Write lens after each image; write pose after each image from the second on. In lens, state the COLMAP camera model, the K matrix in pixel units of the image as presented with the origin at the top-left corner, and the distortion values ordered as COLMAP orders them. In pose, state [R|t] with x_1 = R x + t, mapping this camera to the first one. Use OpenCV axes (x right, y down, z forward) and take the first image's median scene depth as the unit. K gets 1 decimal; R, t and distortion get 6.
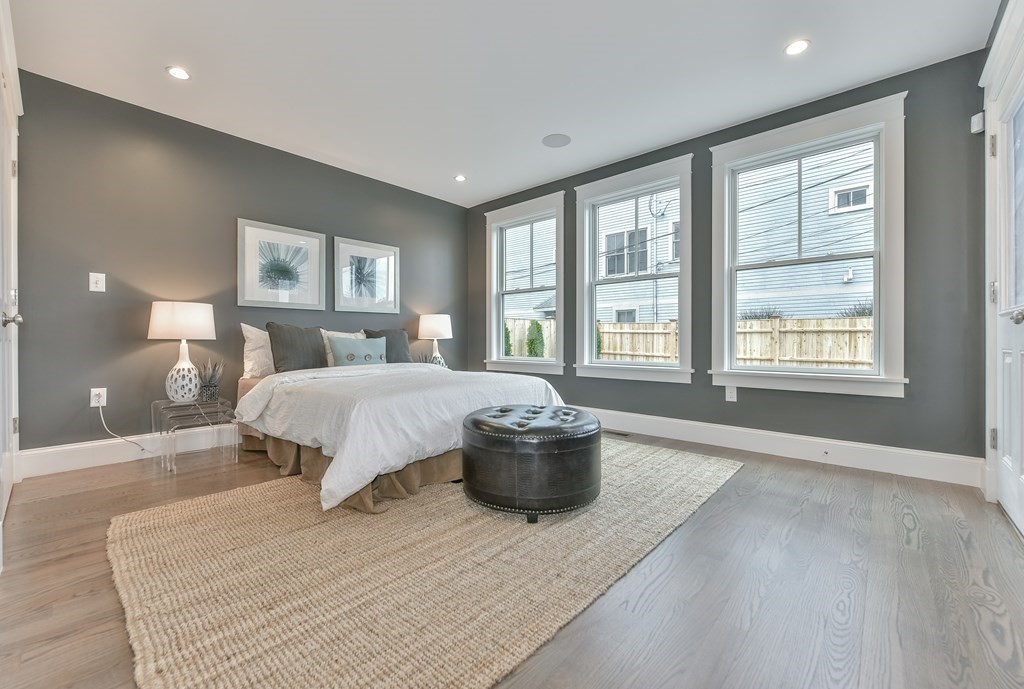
lens RADIAL K [[422.8, 0, 511.4], [0, 422.8, 338.6], [0, 0, 1]] dist [-0.008360, 0.000170]
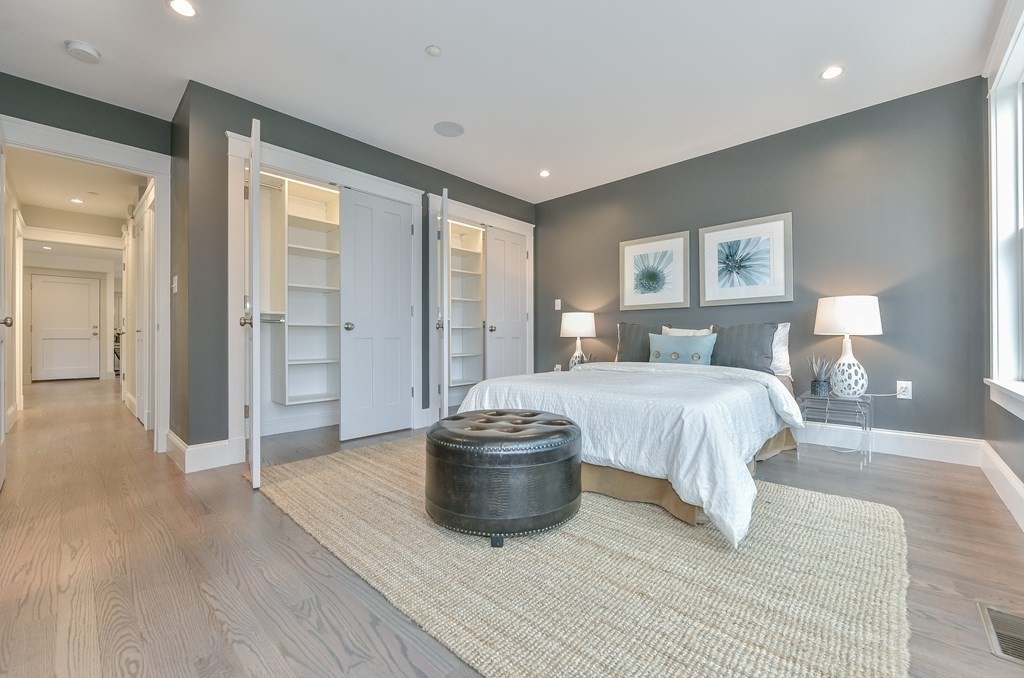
lens RADIAL K [[409.9, 0, 511.2], [0, 409.9, 338.3], [0, 0, 1]] dist [-0.009025, 0.000216]
pose [[-0.023472, 0.005765, -0.999708, 0.550988], [0.008015, 0.999952, 0.005578, -0.002174], [0.999692, -0.007882, -0.023517, 0.624052]]
